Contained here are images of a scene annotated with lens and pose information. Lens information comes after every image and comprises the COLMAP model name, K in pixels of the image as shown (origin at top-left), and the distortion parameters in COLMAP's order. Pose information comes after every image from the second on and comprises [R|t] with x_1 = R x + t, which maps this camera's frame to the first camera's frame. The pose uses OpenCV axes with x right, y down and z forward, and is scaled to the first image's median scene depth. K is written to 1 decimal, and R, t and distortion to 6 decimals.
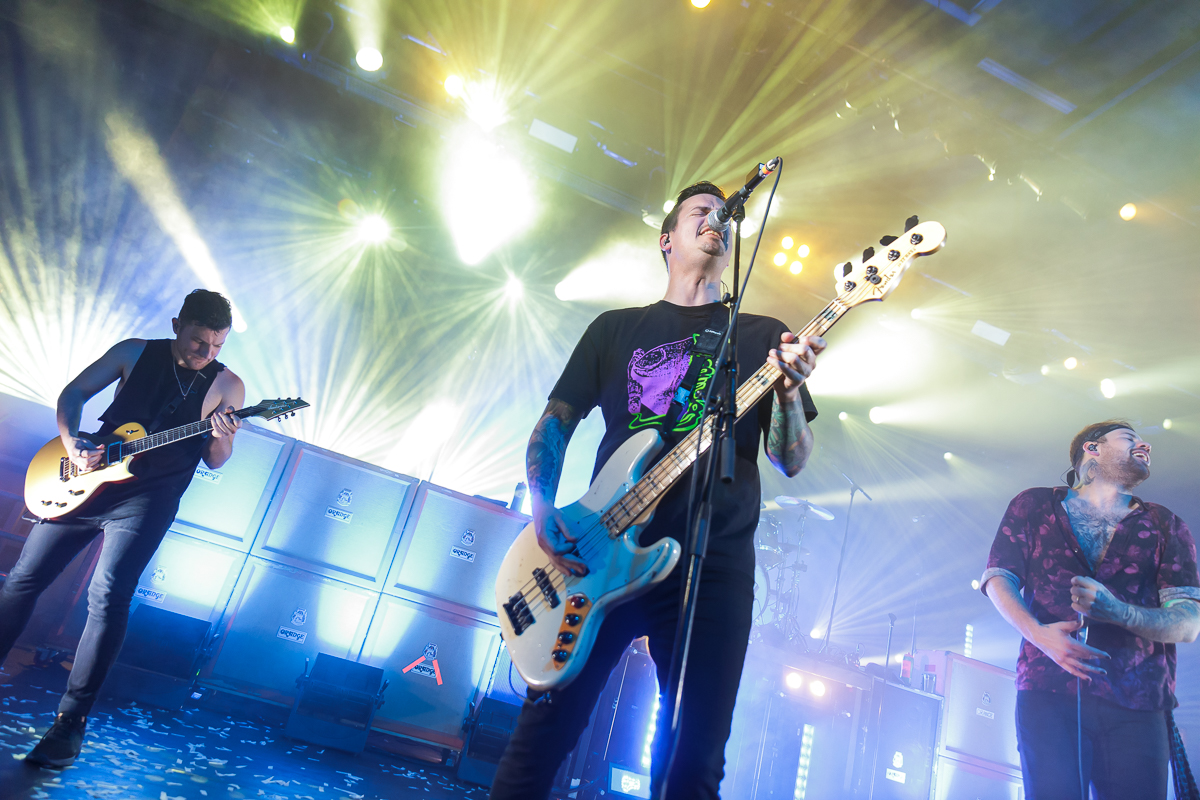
lens RADIAL K [[805.3, 0, 611.8], [0, 805.3, 390.6], [0, 0, 1]] dist [-0.002901, 0.004928]
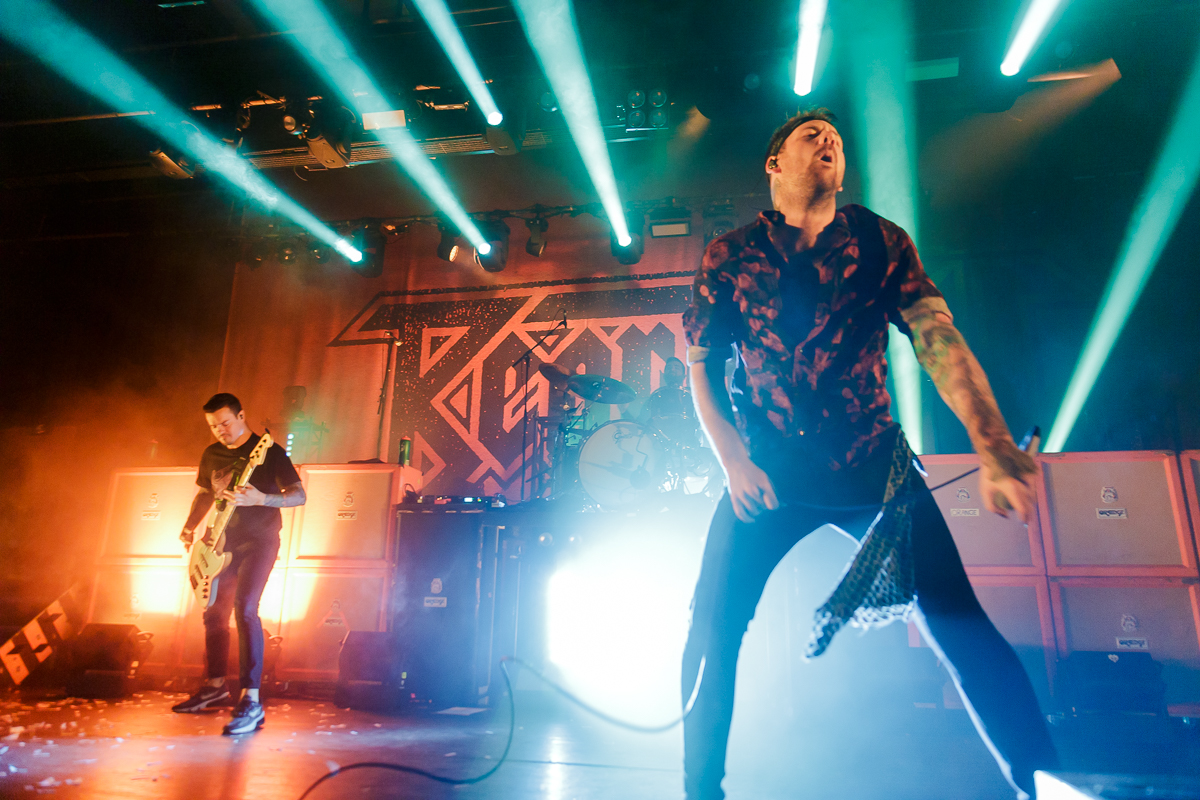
lens RADIAL K [[805.3, 0, 604.1], [0, 805.3, 397.7], [0, 0, 1]] dist [-0.002901, 0.004928]
pose [[0.842659, -0.349557, -0.409555, 0.653543], [0.363748, 0.930377, -0.045671, 0.242445], [0.397006, -0.110490, 0.911141, 0.155609]]
